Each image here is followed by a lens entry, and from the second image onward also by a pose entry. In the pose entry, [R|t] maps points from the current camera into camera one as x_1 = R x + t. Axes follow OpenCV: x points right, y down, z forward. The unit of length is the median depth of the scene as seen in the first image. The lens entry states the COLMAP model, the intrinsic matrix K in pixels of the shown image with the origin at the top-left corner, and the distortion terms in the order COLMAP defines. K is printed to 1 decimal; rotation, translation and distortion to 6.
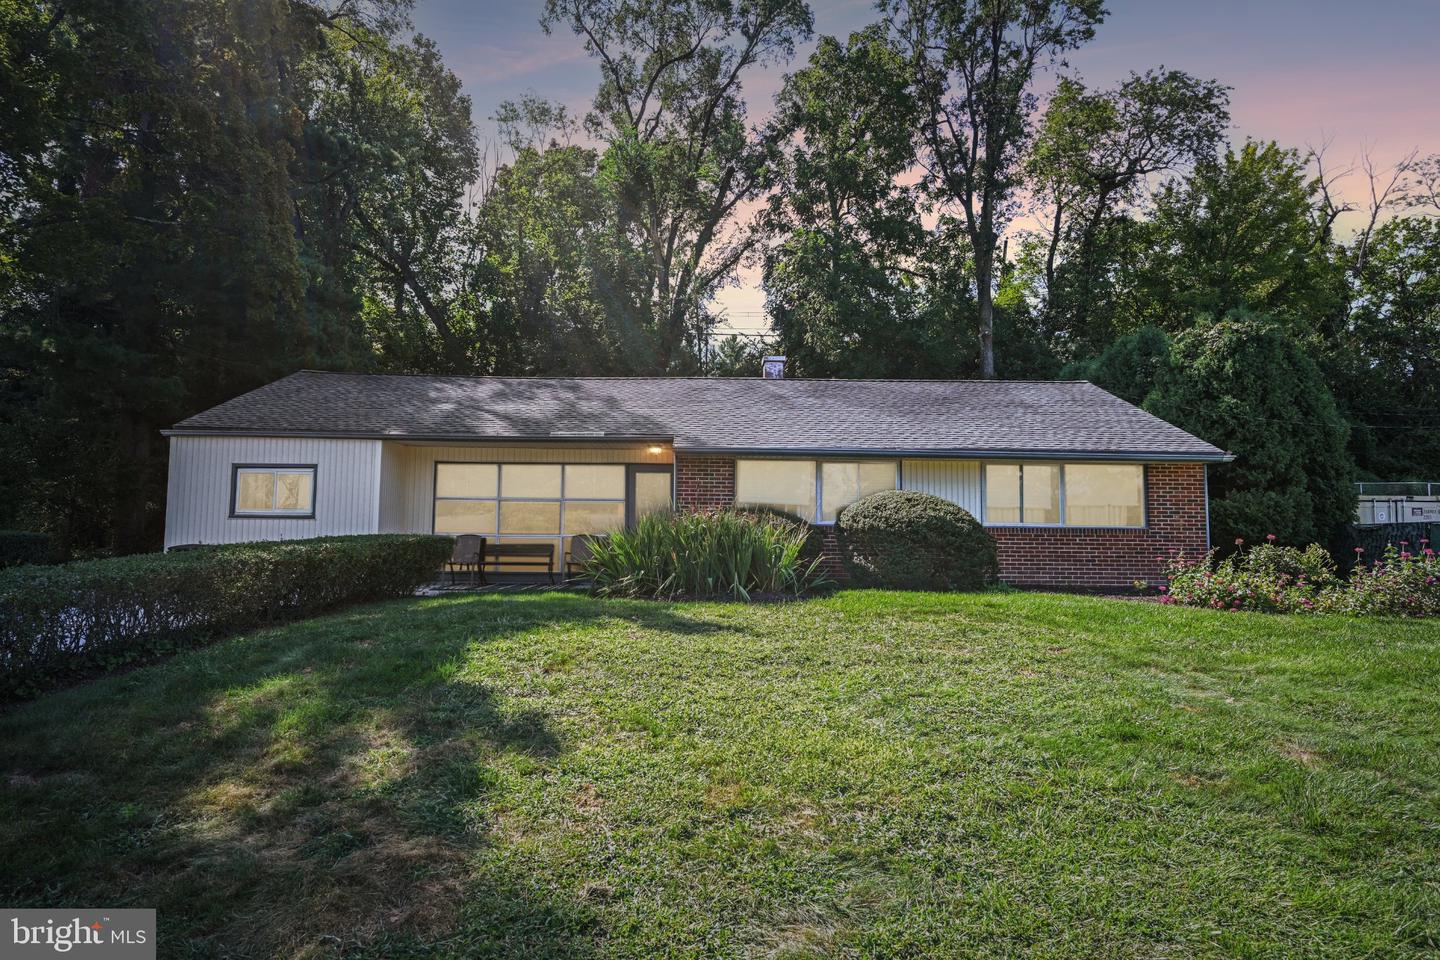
lens RADIAL K [[843.6, 0, 720.0], [0, 843.6, 453.9], [0, 0, 1]] dist [0.053813, 0.000406]
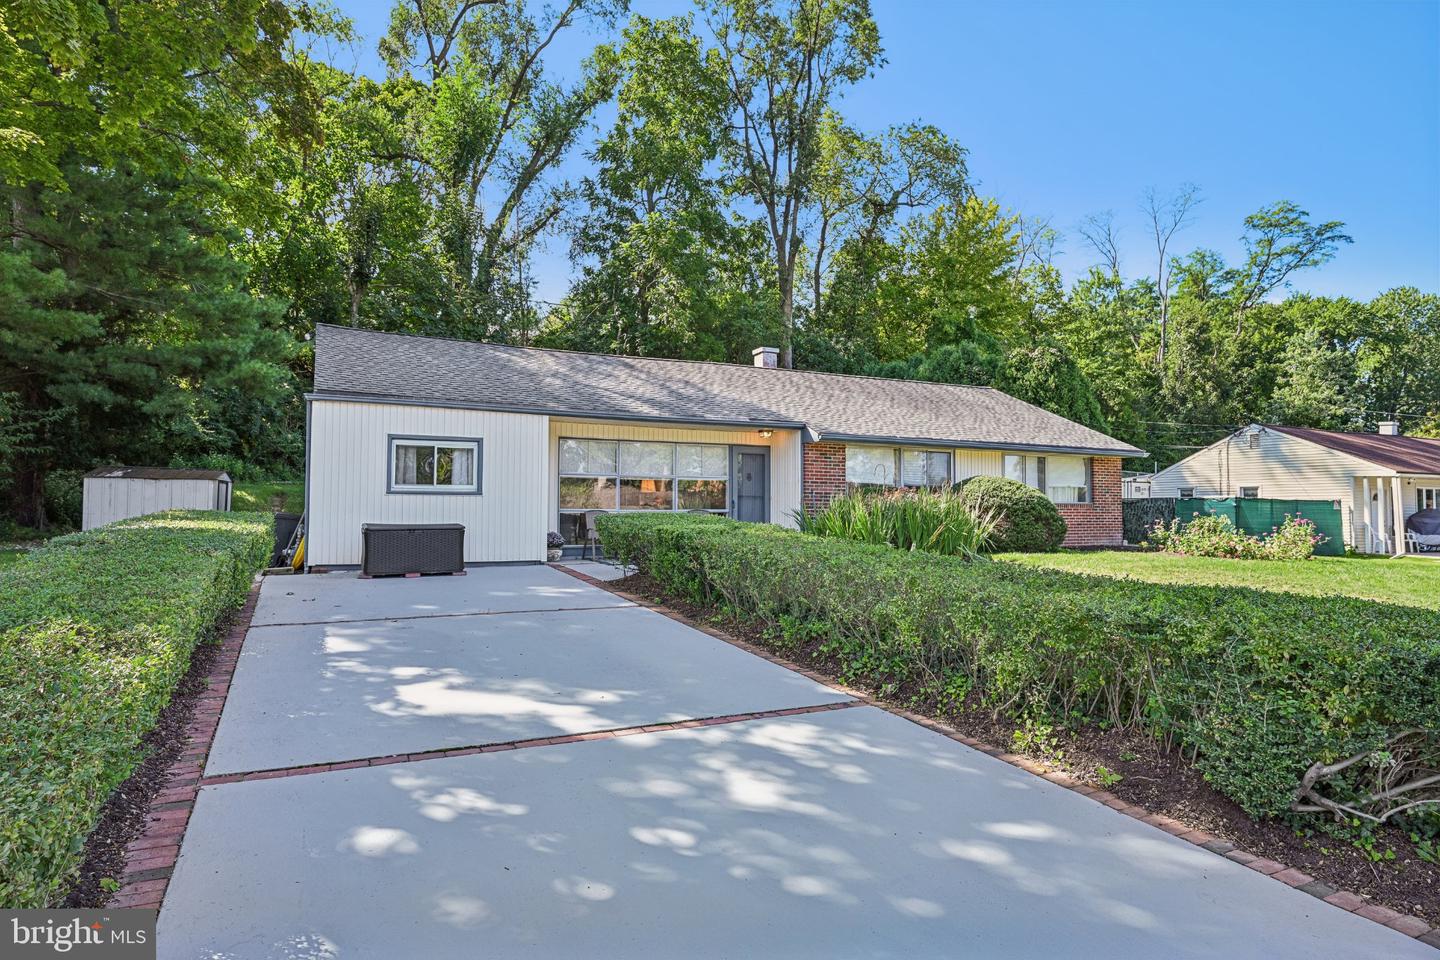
lens RADIAL K [[852.1, 0, 720.0], [0, 852.1, 480.0], [0, 0, 1]] dist [-0.001320, -0.000655]
pose [[0.903712, 0.011071, 0.427997, -0.266075], [-0.039145, 0.997615, 0.056850, -0.002273], [-0.426347, -0.068130, 0.901990, 0.011804]]
